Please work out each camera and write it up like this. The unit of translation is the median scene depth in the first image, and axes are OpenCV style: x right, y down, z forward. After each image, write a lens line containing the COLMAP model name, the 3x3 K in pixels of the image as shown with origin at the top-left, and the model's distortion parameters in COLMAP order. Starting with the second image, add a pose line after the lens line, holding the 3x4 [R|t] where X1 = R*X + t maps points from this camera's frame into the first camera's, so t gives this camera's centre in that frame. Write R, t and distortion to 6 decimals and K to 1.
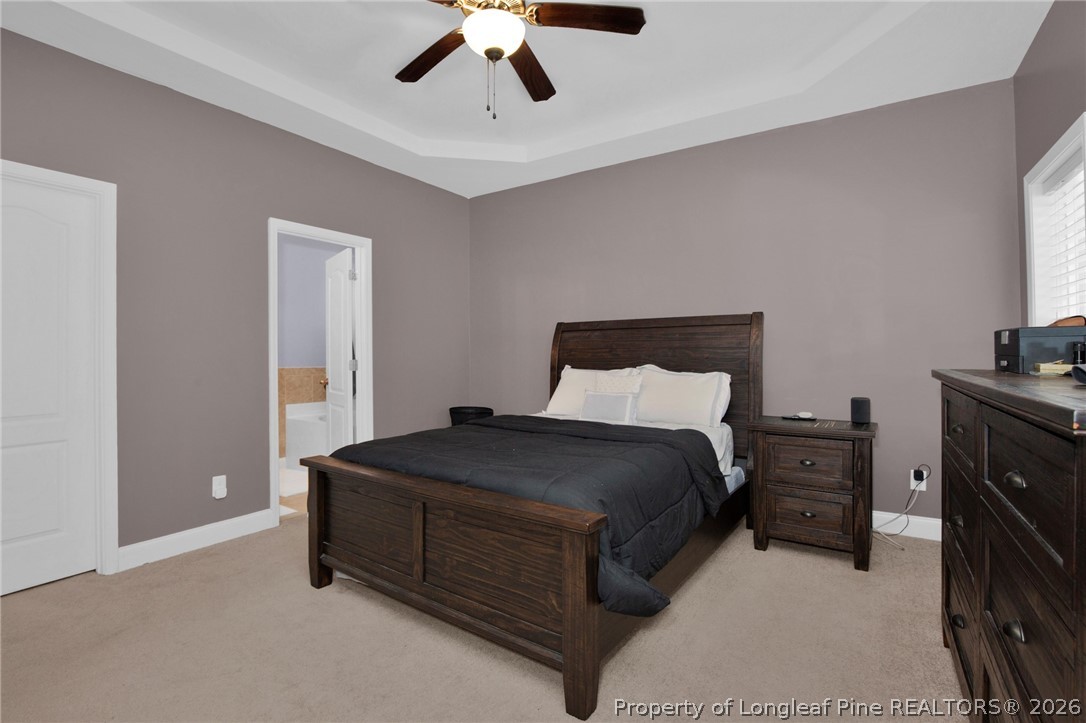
lens RADIAL K [[499.7, 0, 543.8], [0, 499.7, 357.6], [0, 0, 1]] dist [-0.017022, -0.000236]
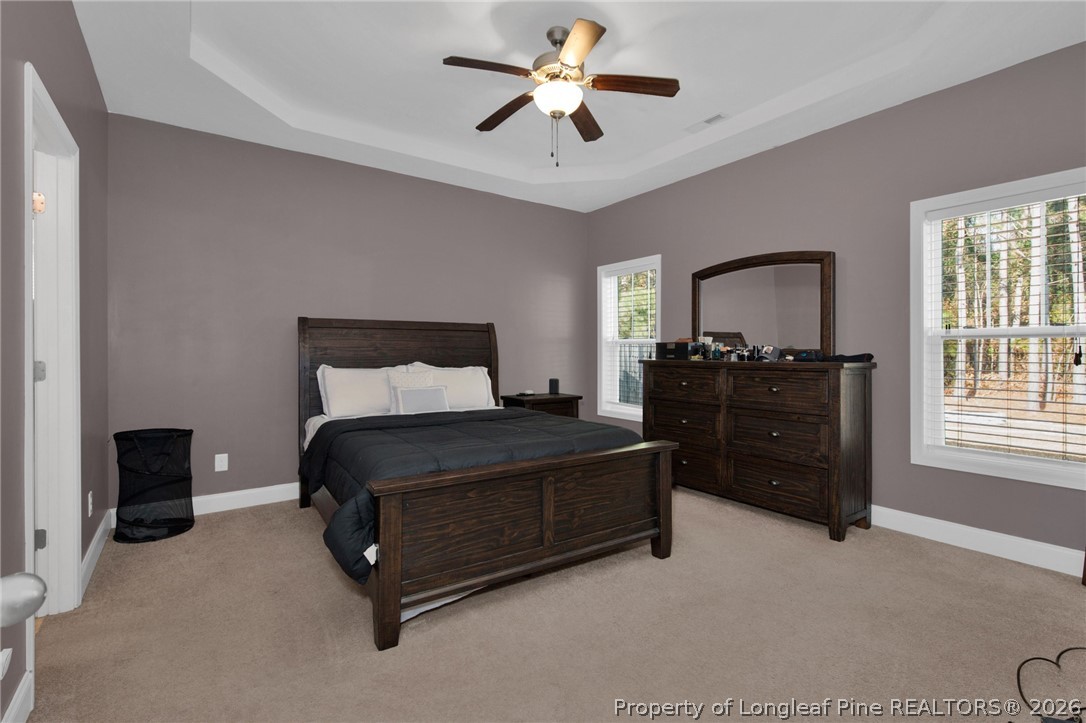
lens RADIAL K [[499.7, 0, 545.6], [0, 499.7, 357.2], [0, 0, 1]] dist [-0.017022, -0.000236]
pose [[0.353726, -0.003706, 0.935342, -0.785895], [0.009068, 0.999959, 0.000532, 0.005622], [-0.935305, 0.008294, 0.353745, 0.347702]]
